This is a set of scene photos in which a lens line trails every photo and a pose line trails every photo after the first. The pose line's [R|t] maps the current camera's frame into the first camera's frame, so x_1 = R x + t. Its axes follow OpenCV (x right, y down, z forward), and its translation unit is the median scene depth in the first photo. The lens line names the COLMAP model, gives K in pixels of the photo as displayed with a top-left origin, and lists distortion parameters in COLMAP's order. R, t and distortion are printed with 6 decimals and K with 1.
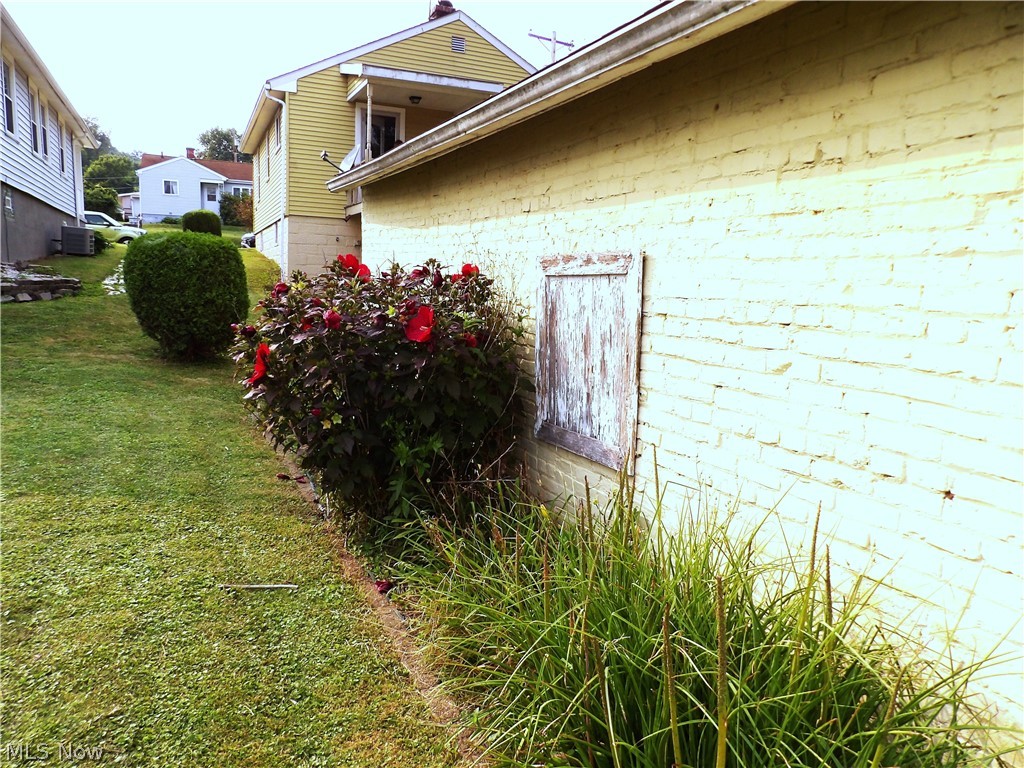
lens RADIAL K [[729.7, 0, 516.1], [0, 729.7, 383.9], [0, 0, 1]] dist [-0.014352, 0.022797]
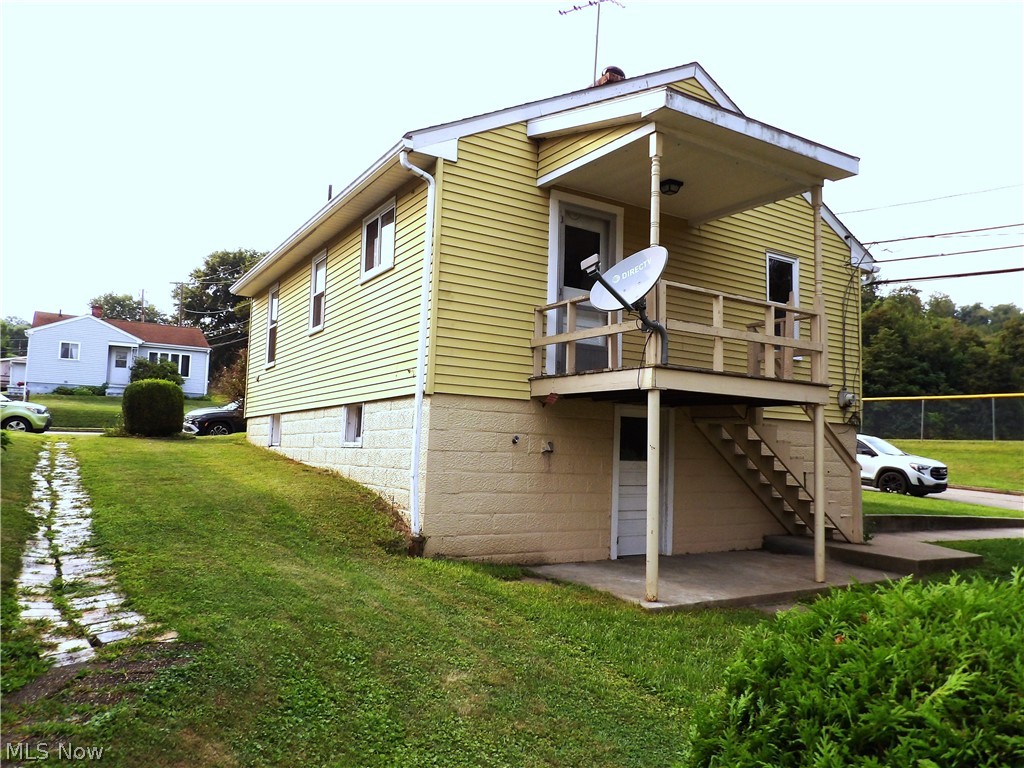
lens RADIAL K [[729.7, 0, 514.9], [0, 729.7, 392.9], [0, 0, 1]] dist [-0.014352, 0.022797]
pose [[0.989852, 0.003629, 0.142054, -0.329867], [0.026964, 0.976715, -0.212840, -0.128144], [-0.139519, 0.214510, 0.966706, 0.525465]]
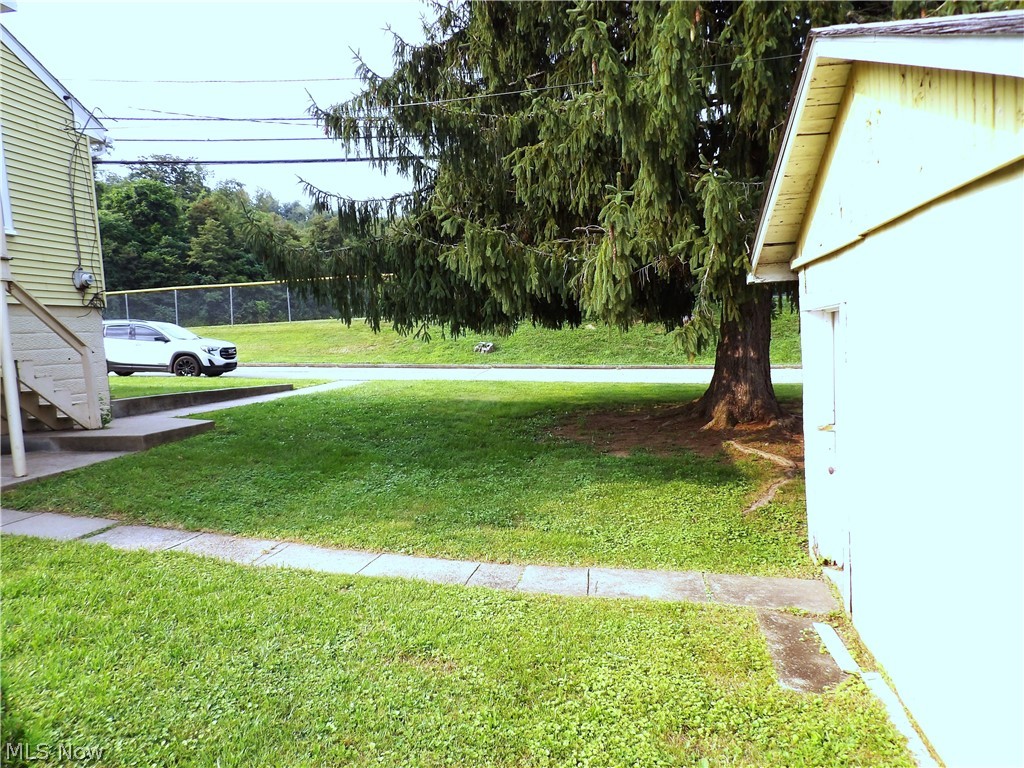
lens RADIAL K [[729.7, 0, 505.9], [0, 729.7, 392.9], [0, 0, 1]] dist [-0.014352, 0.022797]
pose [[0.557121, -0.136909, 0.819068, -0.248986], [0.196478, 0.980044, 0.030174, -0.107712], [-0.806853, 0.144118, 0.572903, 0.493019]]
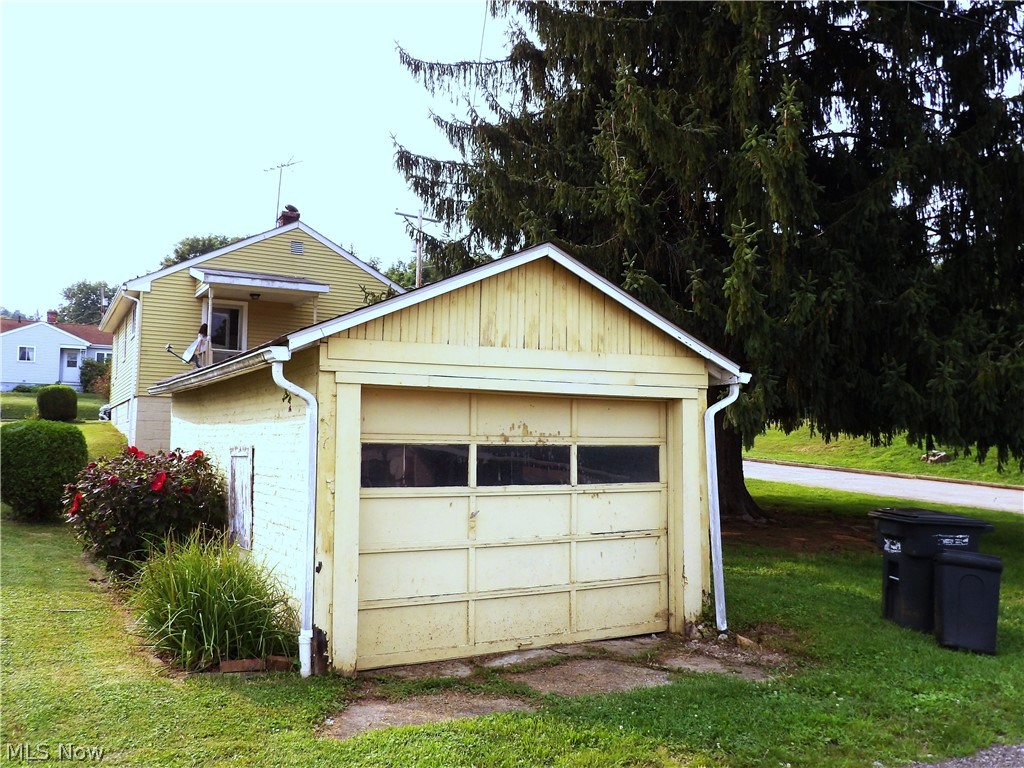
lens RADIAL K [[844.7, 0, 504.6], [0, 844.7, 386.8], [0, 0, 1]] dist [-0.031057, 0.053362]
pose [[0.996051, -0.016299, 0.087272, 0.138429], [0.033816, 0.978554, -0.203194, 0.037098], [-0.082088, 0.205343, 0.975241, -0.313363]]
